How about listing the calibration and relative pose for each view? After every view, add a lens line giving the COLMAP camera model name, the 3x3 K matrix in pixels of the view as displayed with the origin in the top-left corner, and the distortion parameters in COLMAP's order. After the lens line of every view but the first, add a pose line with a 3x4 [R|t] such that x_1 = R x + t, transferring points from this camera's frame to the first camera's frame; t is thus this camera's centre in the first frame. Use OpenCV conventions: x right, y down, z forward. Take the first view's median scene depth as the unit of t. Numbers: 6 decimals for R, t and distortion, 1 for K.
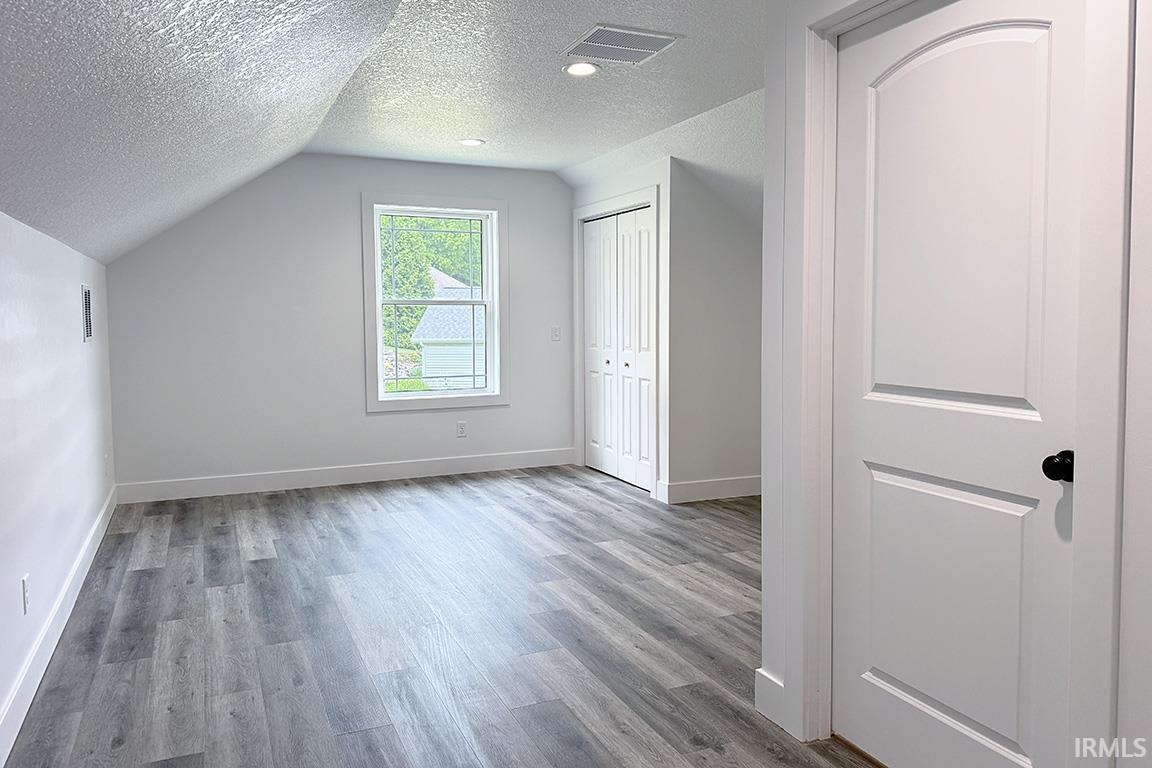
lens RADIAL K [[854.0, 0, 576.7], [0, 854.0, 381.8], [0, 0, 1]] dist [-0.002272, -0.003425]
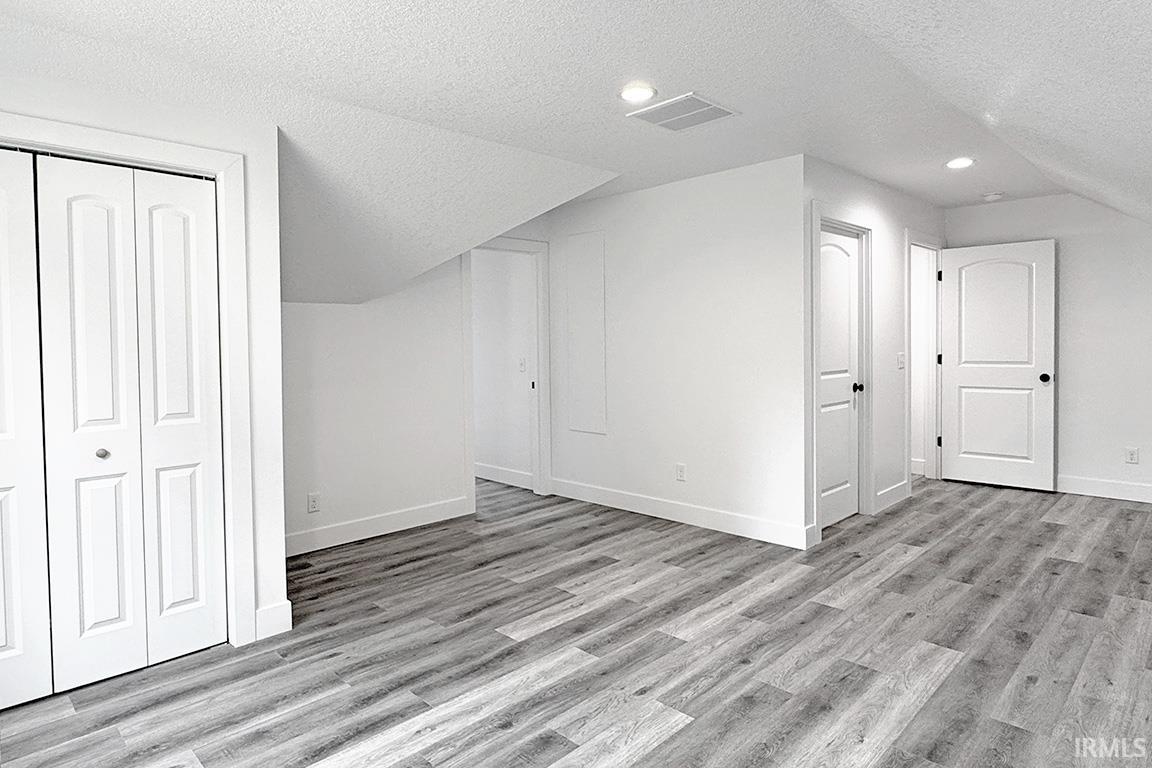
lens RADIAL K [[662.4, 0, 592.3], [0, 662.4, 356.1], [0, 0, 1]] dist [0.021320, -0.006426]
pose [[-0.392240, -0.019742, 0.919651, -0.784926], [0.082161, 0.995022, 0.056403, -0.141509], [-0.916186, 0.097683, -0.388665, 1.600057]]
